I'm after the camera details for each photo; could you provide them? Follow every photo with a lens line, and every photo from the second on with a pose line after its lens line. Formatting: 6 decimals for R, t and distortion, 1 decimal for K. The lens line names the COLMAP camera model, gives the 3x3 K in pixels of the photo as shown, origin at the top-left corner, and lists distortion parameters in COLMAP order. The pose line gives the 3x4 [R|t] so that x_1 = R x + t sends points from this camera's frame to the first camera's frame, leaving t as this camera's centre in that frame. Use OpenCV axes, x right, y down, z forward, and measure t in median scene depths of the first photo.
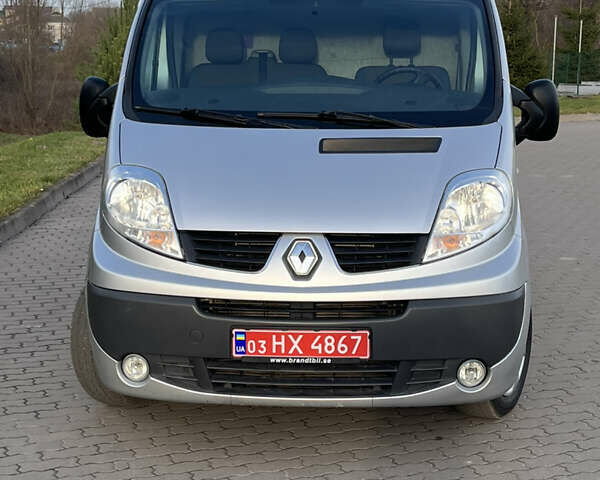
lens RADIAL K [[1342.0, 0, 300.0], [0, 1342.0, 240.0], [0, 0, 1]] dist [-0.030292, -0.010208]
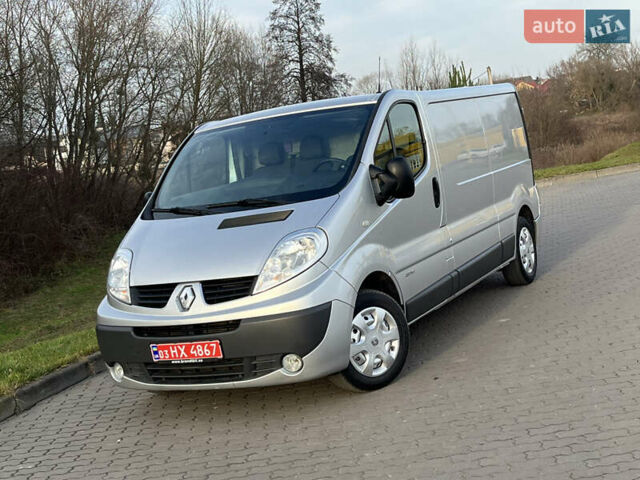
lens RADIAL K [[955.4, 0, 320.0], [0, 955.4, 240.0], [0, 0, 1]] dist [0.185216, -0.582132]
pose [[0.911819, -0.104146, -0.397164, 0.616449], [0.094313, 0.994558, -0.044272, 0.010894], [0.399613, 0.002910, 0.916679, 0.003166]]
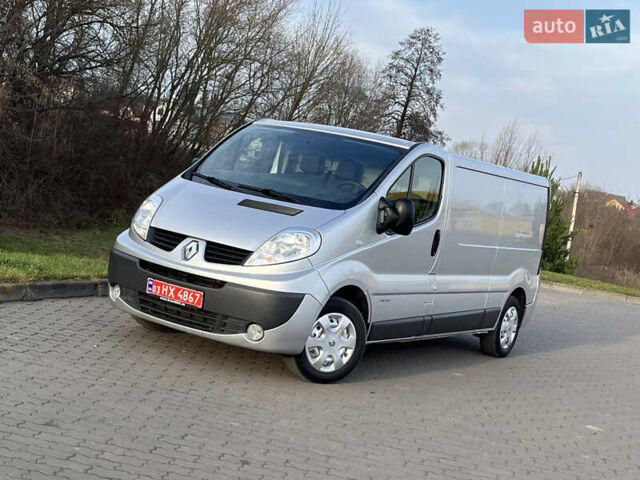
lens RADIAL K [[955.4, 0, 320.0], [0, 955.4, 240.0], [0, 0, 1]] dist [0.185216, -0.582132]
pose [[0.871987, 0.190923, -0.450763, 0.765583], [-0.249342, 0.965634, -0.073345, 0.053677], [0.421269, 0.176350, 0.889625, -0.124329]]
